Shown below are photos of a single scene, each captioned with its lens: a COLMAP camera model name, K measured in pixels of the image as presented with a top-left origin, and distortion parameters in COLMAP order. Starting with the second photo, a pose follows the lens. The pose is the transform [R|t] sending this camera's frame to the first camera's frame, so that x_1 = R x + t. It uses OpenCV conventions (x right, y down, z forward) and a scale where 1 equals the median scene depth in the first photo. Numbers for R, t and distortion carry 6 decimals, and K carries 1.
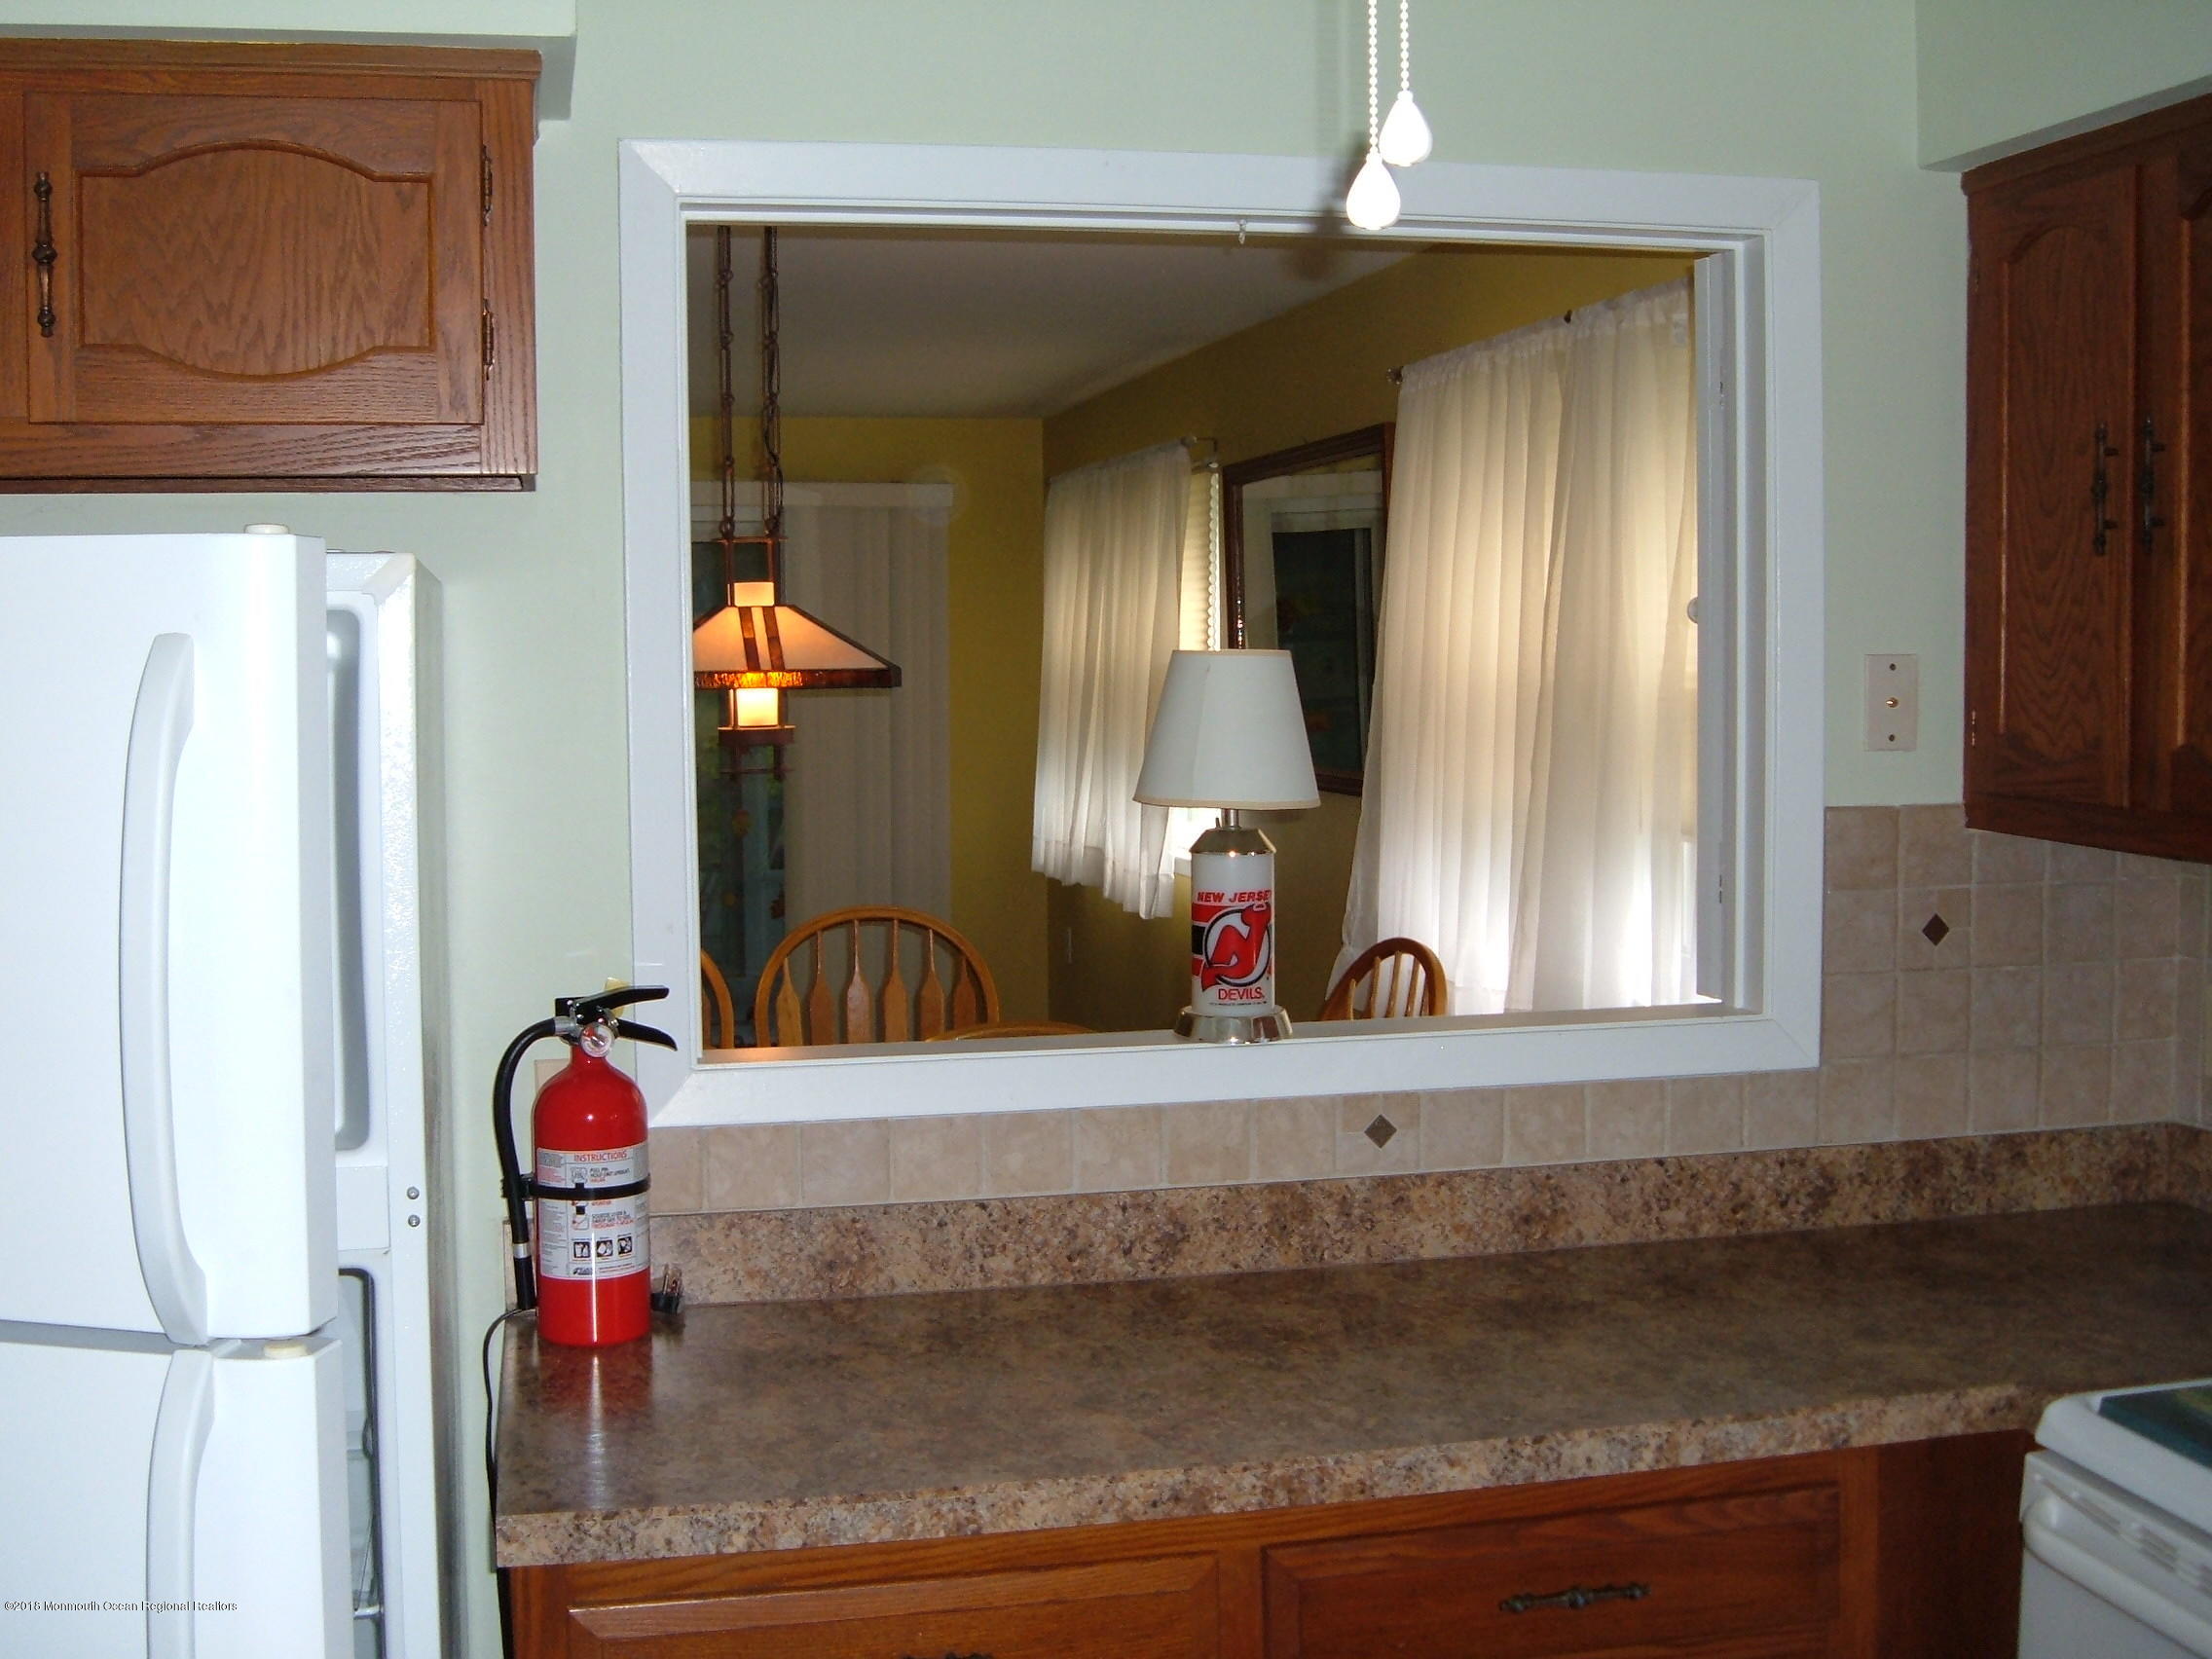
lens RADIAL K [[2485.3, 0, 1271.4], [0, 2485.3, 811.4], [0, 0, 1]] dist [-0.107512, 0.000000]
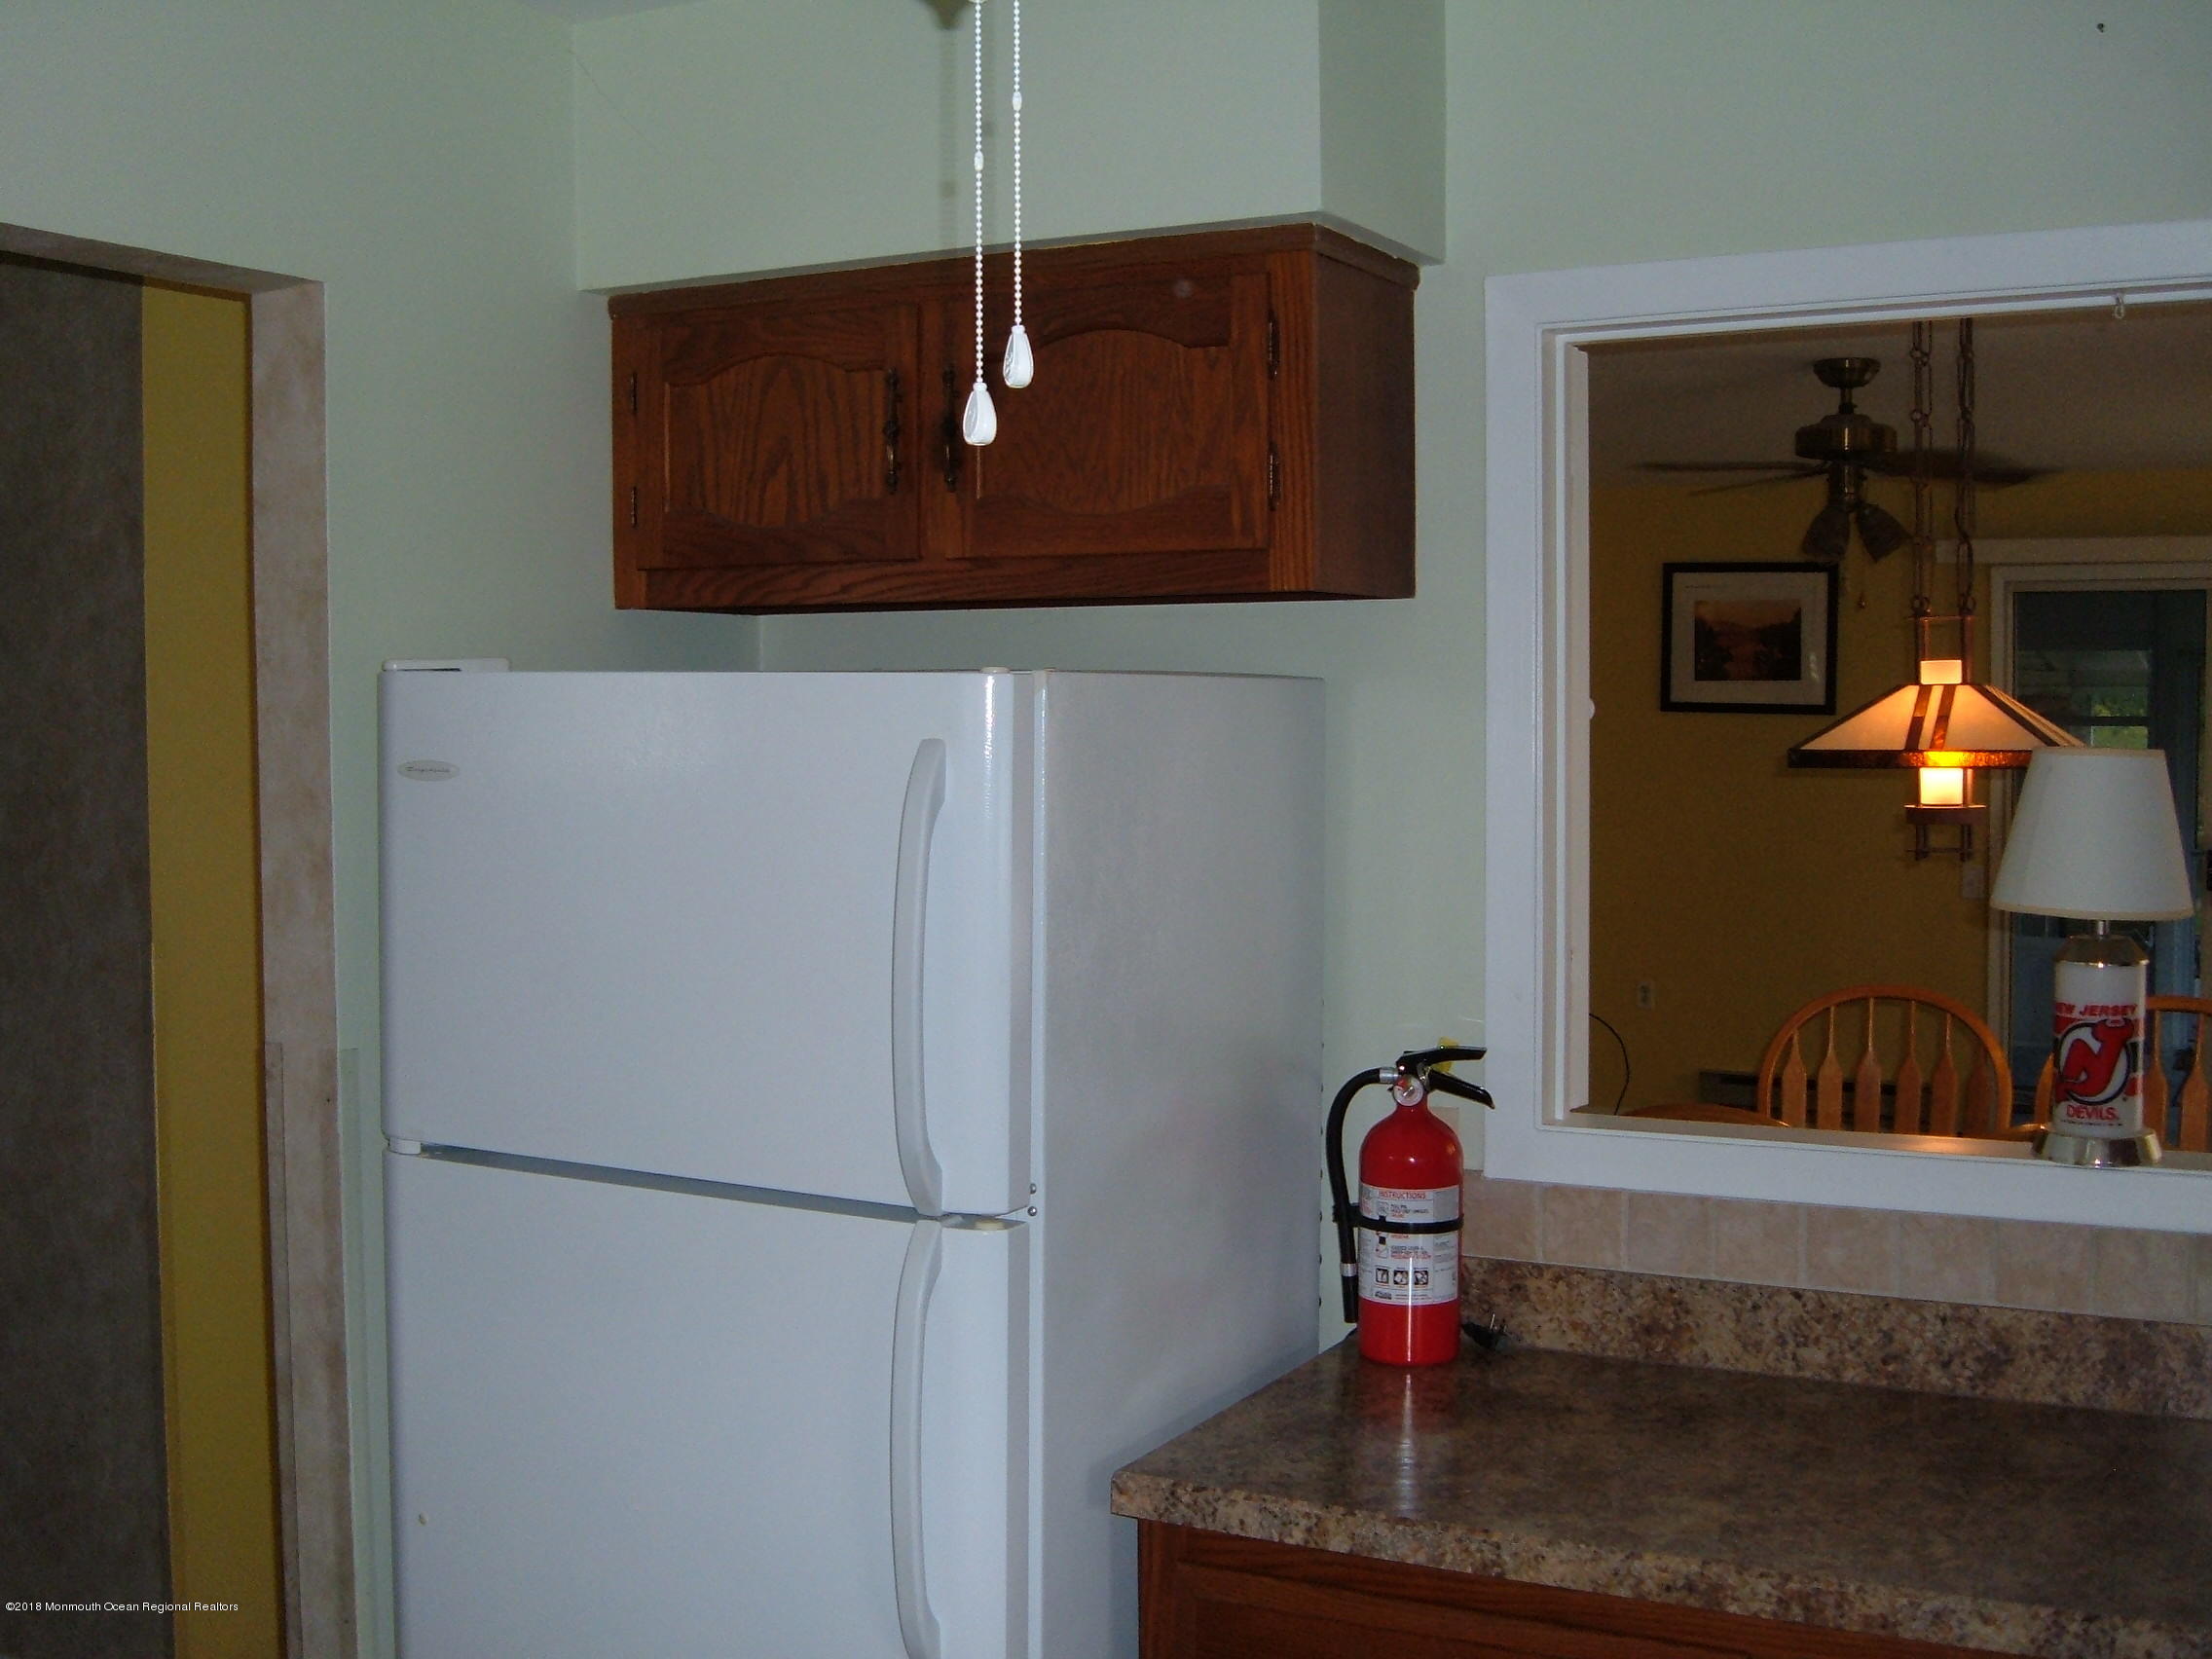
lens RADIAL K [[2485.3, 0, 1197.7], [0, 2485.3, 825.0], [0, 0, 1]] dist [-0.107512, 0.000000]
pose [[0.751074, 0.029941, -0.659539, 0.392327], [-0.048198, 0.998792, -0.009545, -0.011801], [0.658457, 0.038958, 0.751610, 0.087041]]
